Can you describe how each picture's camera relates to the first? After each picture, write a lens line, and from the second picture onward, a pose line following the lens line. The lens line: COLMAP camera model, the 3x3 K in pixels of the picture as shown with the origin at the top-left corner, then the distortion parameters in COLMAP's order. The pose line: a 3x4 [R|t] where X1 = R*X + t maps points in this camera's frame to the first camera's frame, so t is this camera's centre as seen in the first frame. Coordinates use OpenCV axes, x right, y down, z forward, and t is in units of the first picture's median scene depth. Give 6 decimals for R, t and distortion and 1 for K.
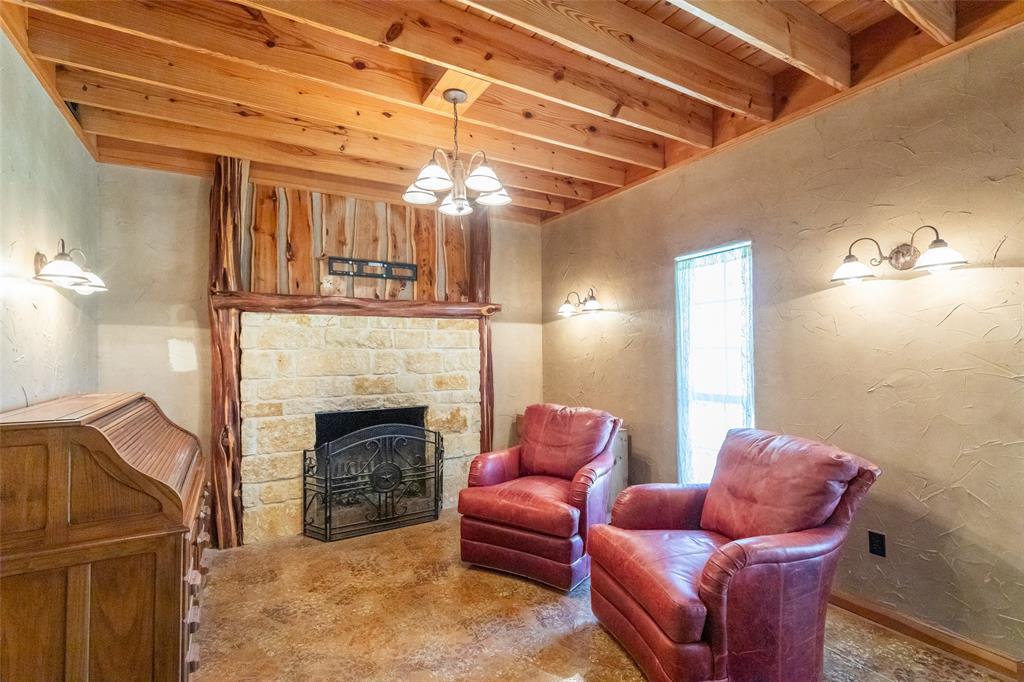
lens RADIAL K [[443.9, 0, 512.5], [0, 443.9, 341.5], [0, 0, 1]] dist [0.011701, -0.000424]
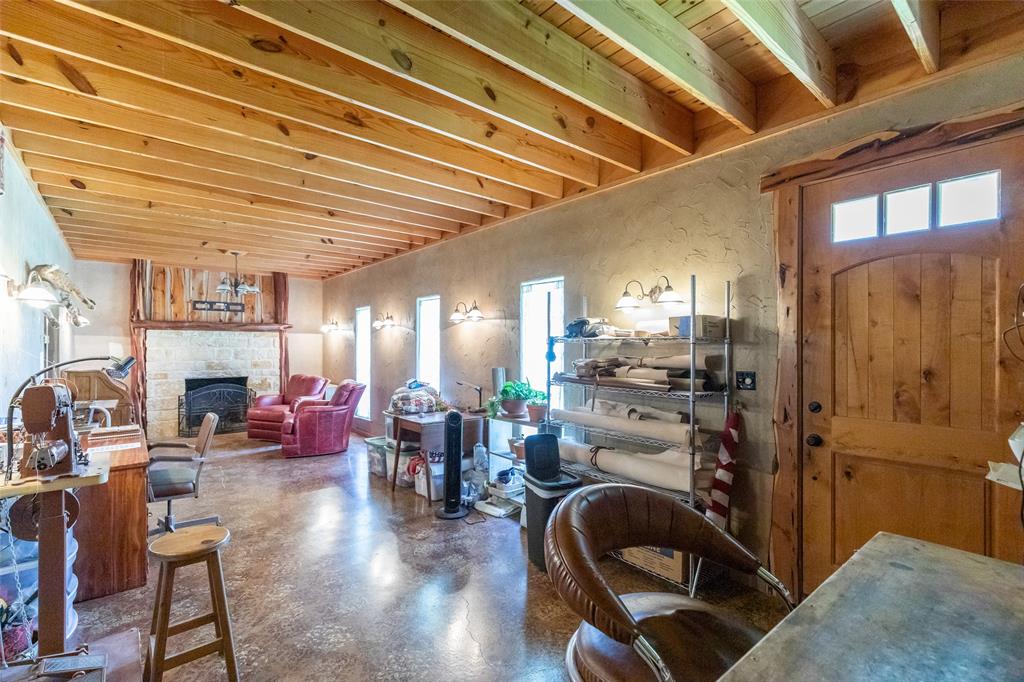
lens RADIAL K [[465.8, 0, 498.3], [0, 465.8, 343.3], [0, 0, 1]] dist [0.010156, -0.002664]
pose [[0.992730, -0.001976, 0.120343, 0.685785], [0.003163, 0.999948, -0.009680, 0.022327], [-0.120318, 0.009990, 0.992685, -1.232918]]
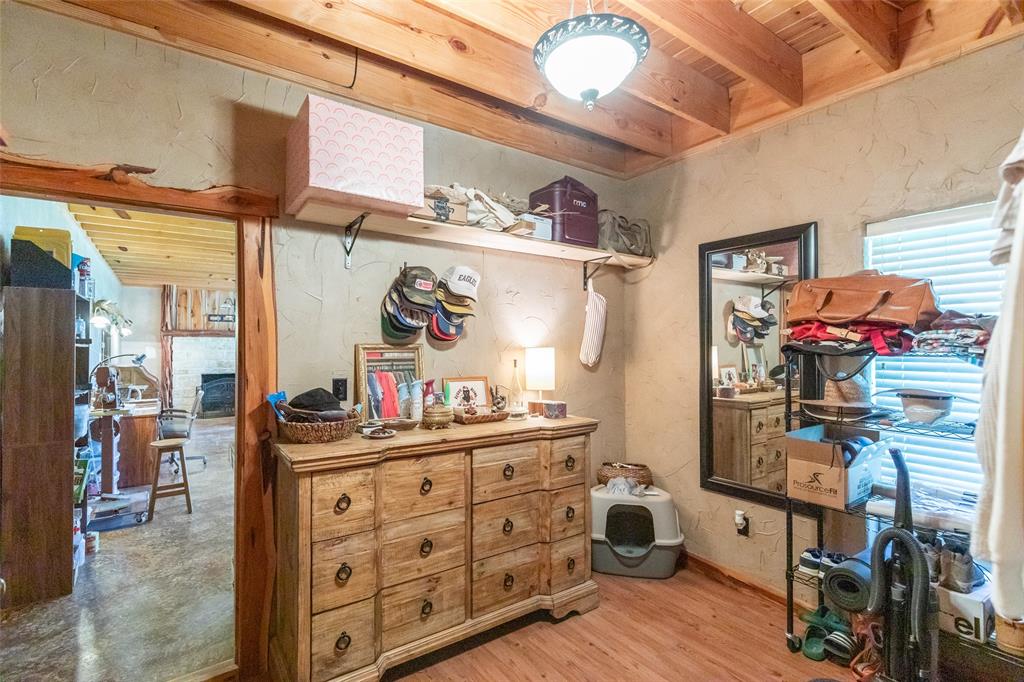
lens RADIAL K [[465.8, 0, 504.4], [0, 465.8, 334.5], [0, 0, 1]] dist [0.010156, -0.002664]
pose [[0.997583, -0.009641, 0.068809, 1.122982], [0.011755, 0.999469, -0.030393, 0.029000], [-0.068480, 0.031128, 0.997167, -1.836992]]
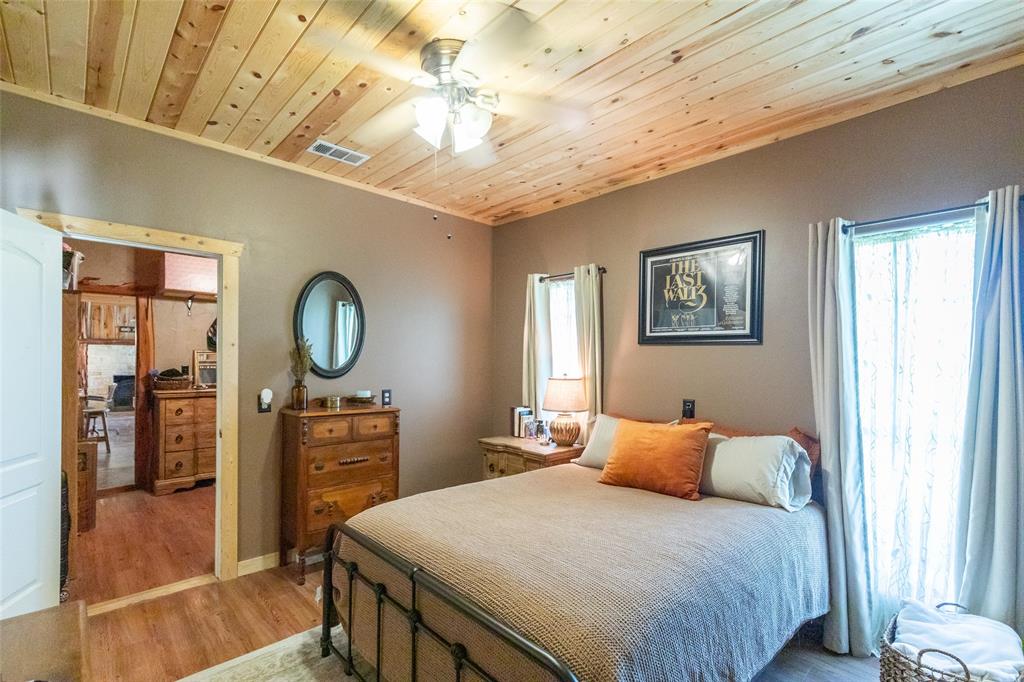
lens RADIAL K [[465.8, 0, 484.2], [0, 465.8, 357.8], [0, 0, 1]] dist [0.010156, -0.002664]
pose [[0.985792, 0.004485, 0.167908, 1.559005], [-0.003020, 0.999955, -0.008979, 0.051471], [-0.167941, 0.008345, 0.985762, -2.665440]]
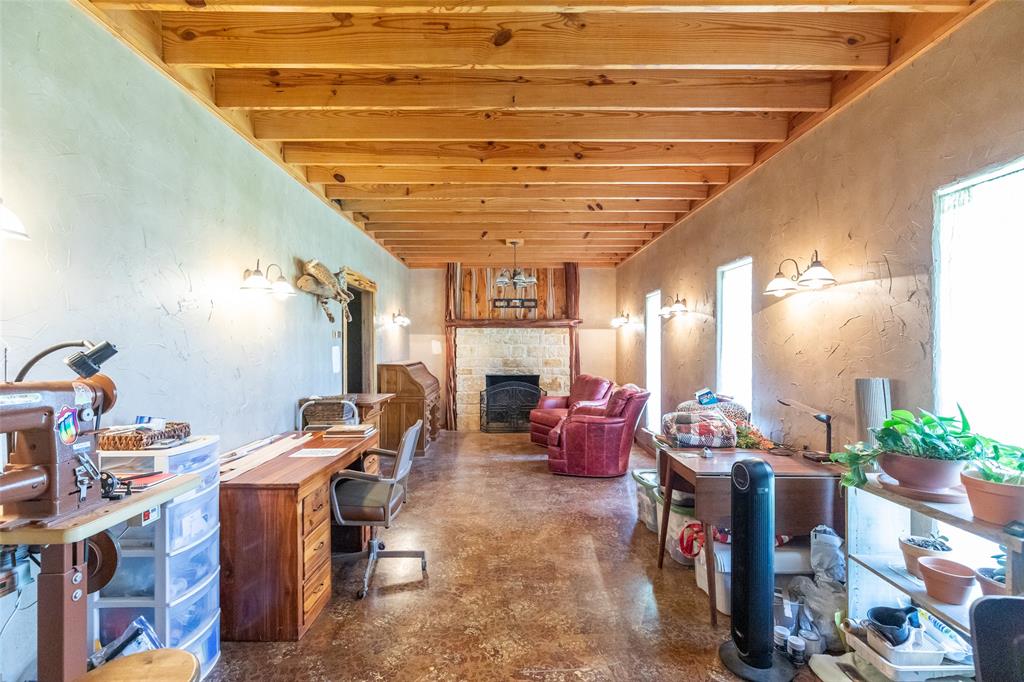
lens RADIAL K [[465.8, 0, 509.4], [0, 465.8, 347.0], [0, 0, 1]] dist [0.010156, -0.002664]
pose [[0.855990, -0.003304, -0.516982, 0.744843], [0.001211, 0.999990, -0.004386, 0.036821], [0.516991, 0.003128, 0.855985, -0.778682]]
